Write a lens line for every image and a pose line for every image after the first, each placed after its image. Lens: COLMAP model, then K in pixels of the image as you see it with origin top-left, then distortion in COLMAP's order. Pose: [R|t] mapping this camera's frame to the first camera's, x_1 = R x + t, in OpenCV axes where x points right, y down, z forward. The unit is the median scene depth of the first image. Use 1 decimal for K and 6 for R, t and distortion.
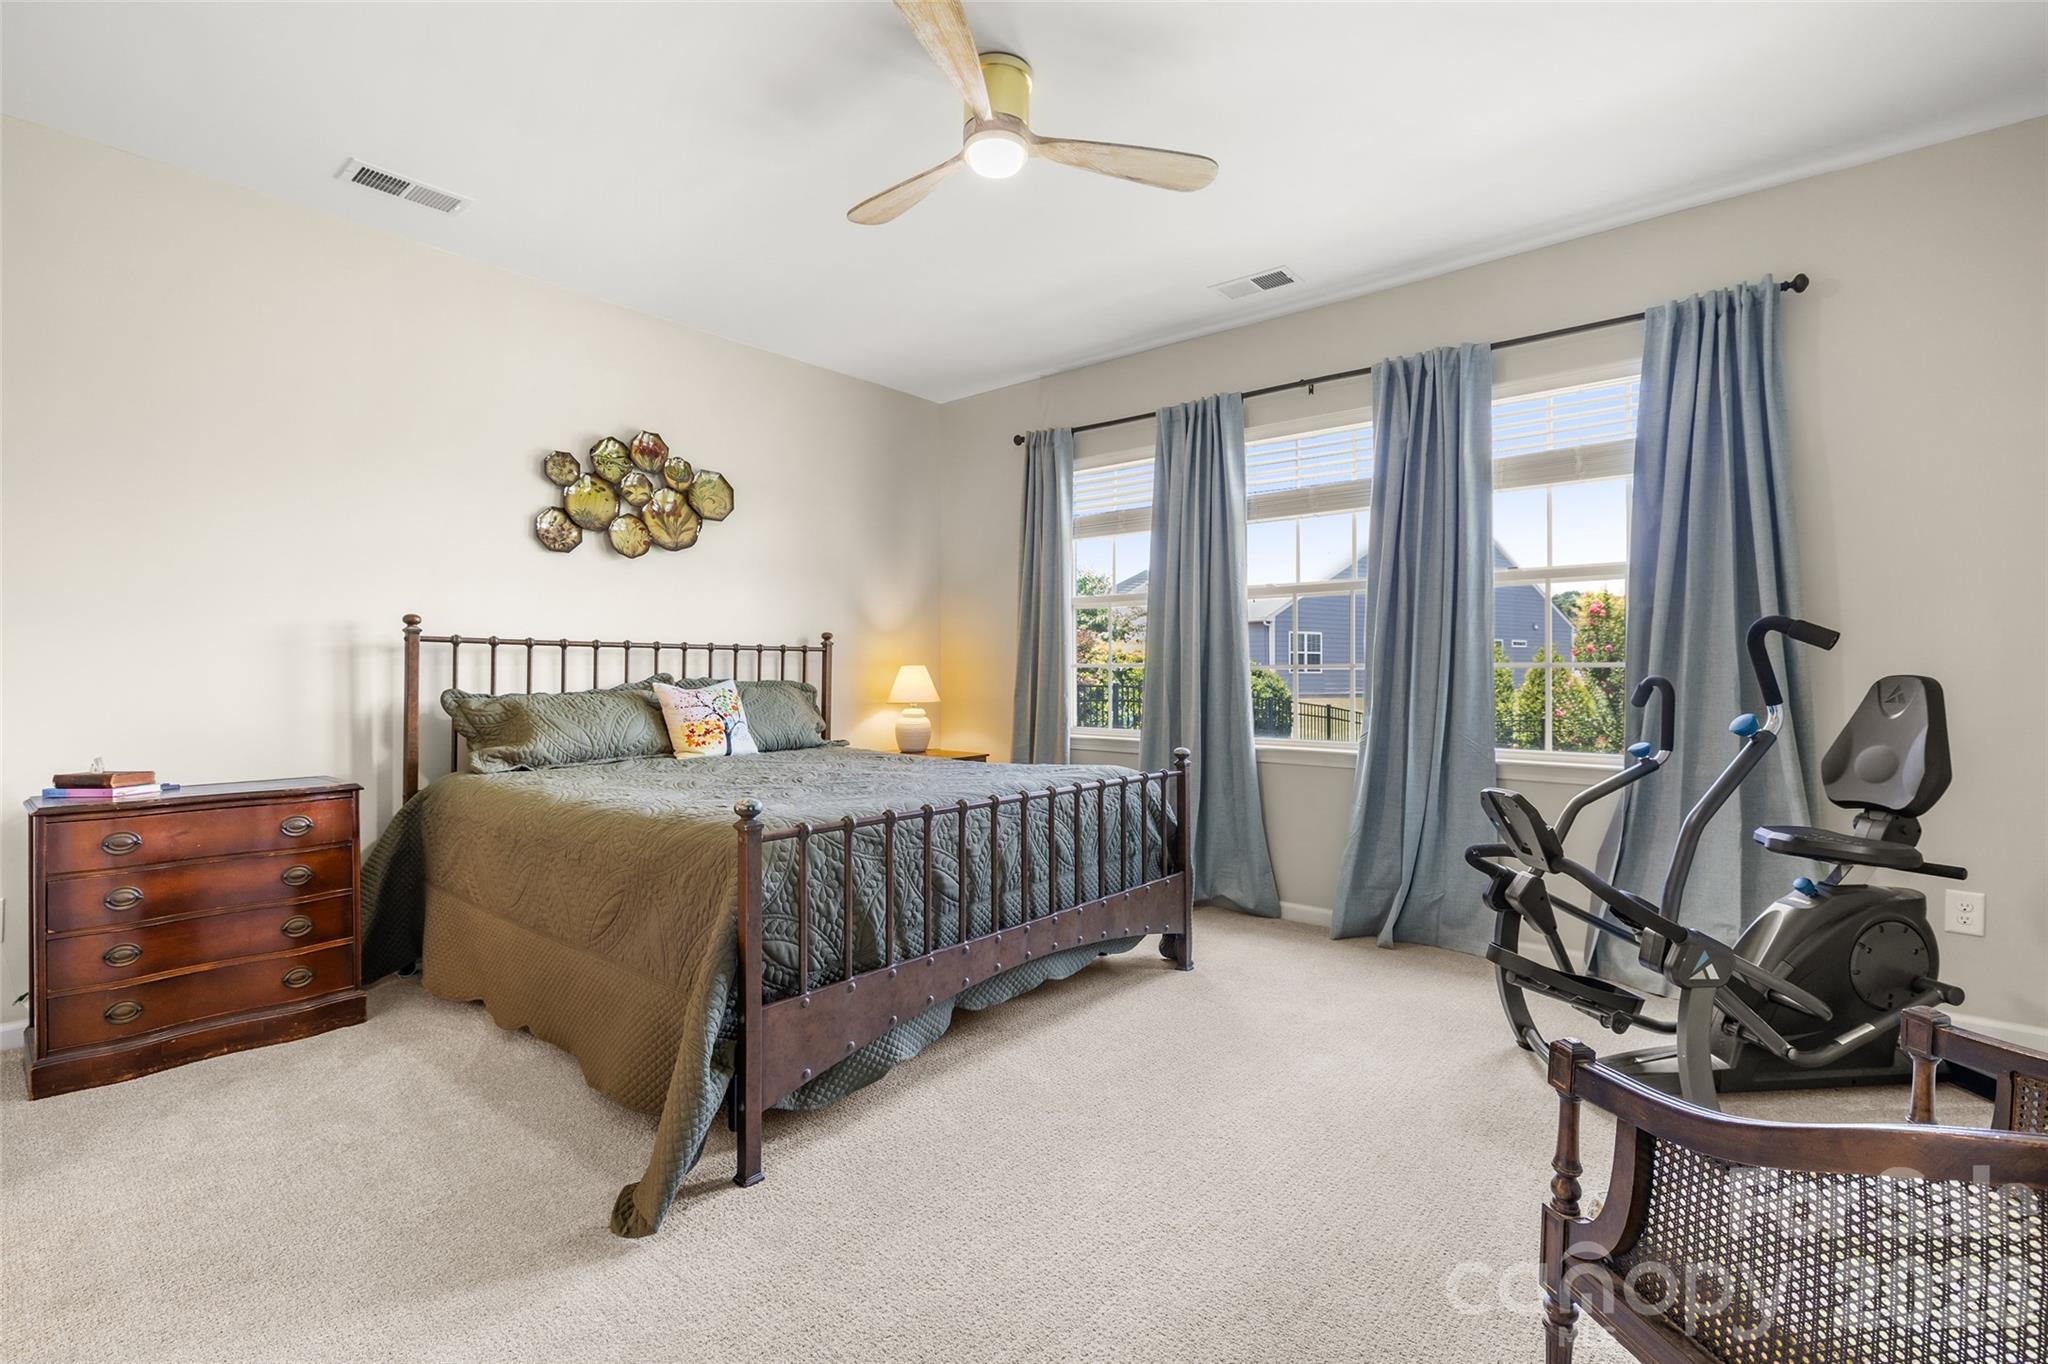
lens RADIAL K [[946.7, 0, 1024.2], [0, 946.7, 666.6], [0, 0, 1]] dist [0.000866, 0.000340]
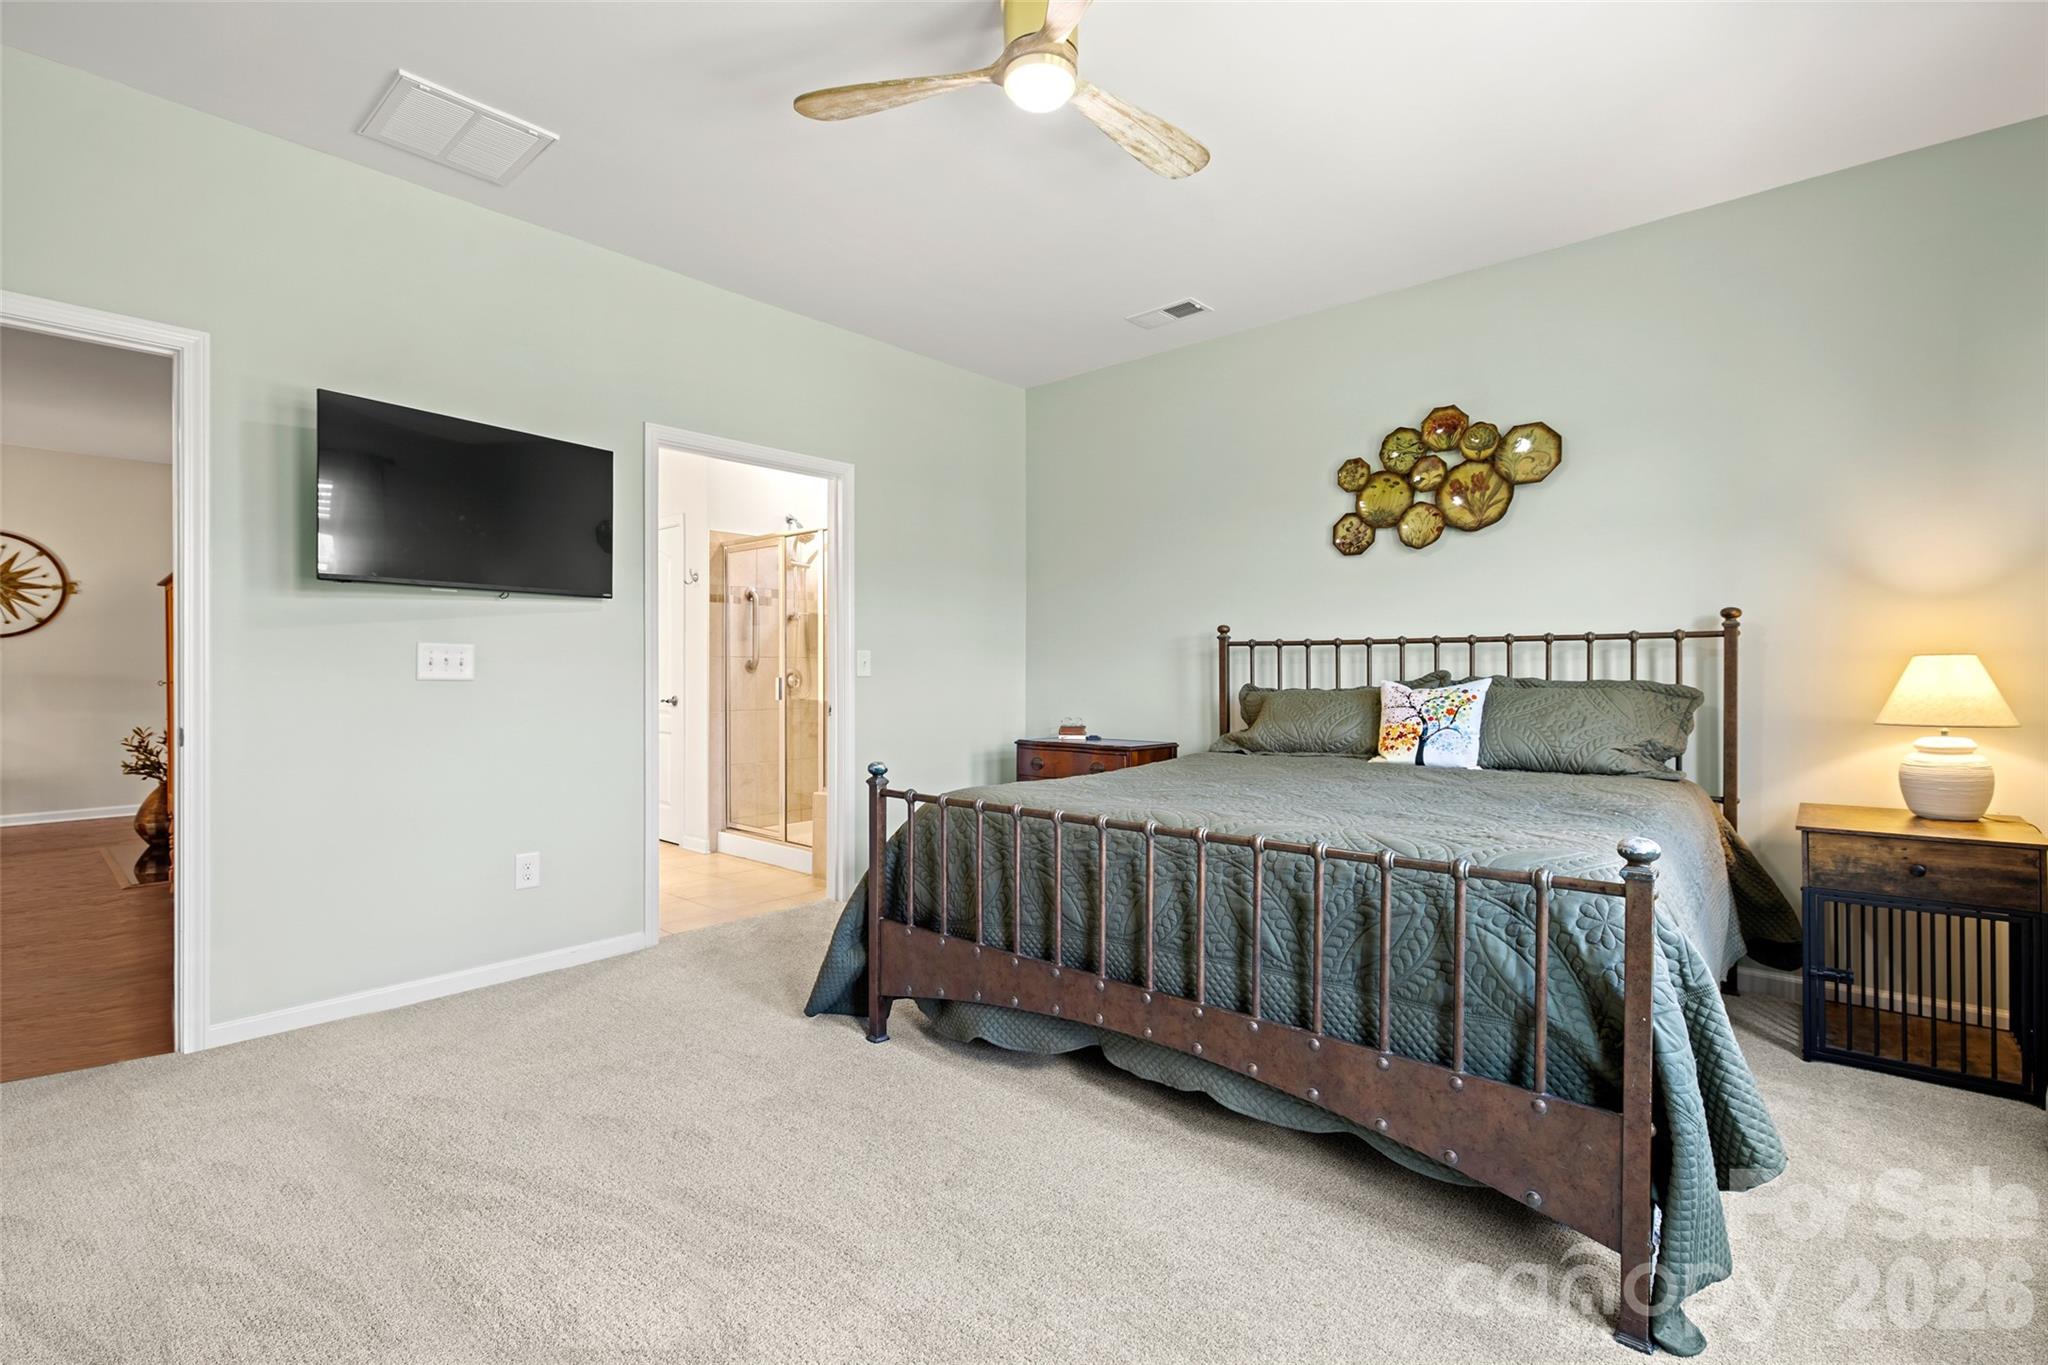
lens RADIAL K [[921.2, 0, 1018.2], [0, 921.2, 678.5], [0, 0, 1]] dist [0.000769, 0.000088]
pose [[-0.025568, 0.007819, -0.999643, 0.533285], [0.007212, 0.999945, 0.007637, 0.005417], [0.999647, -0.007015, -0.025623, 0.643561]]
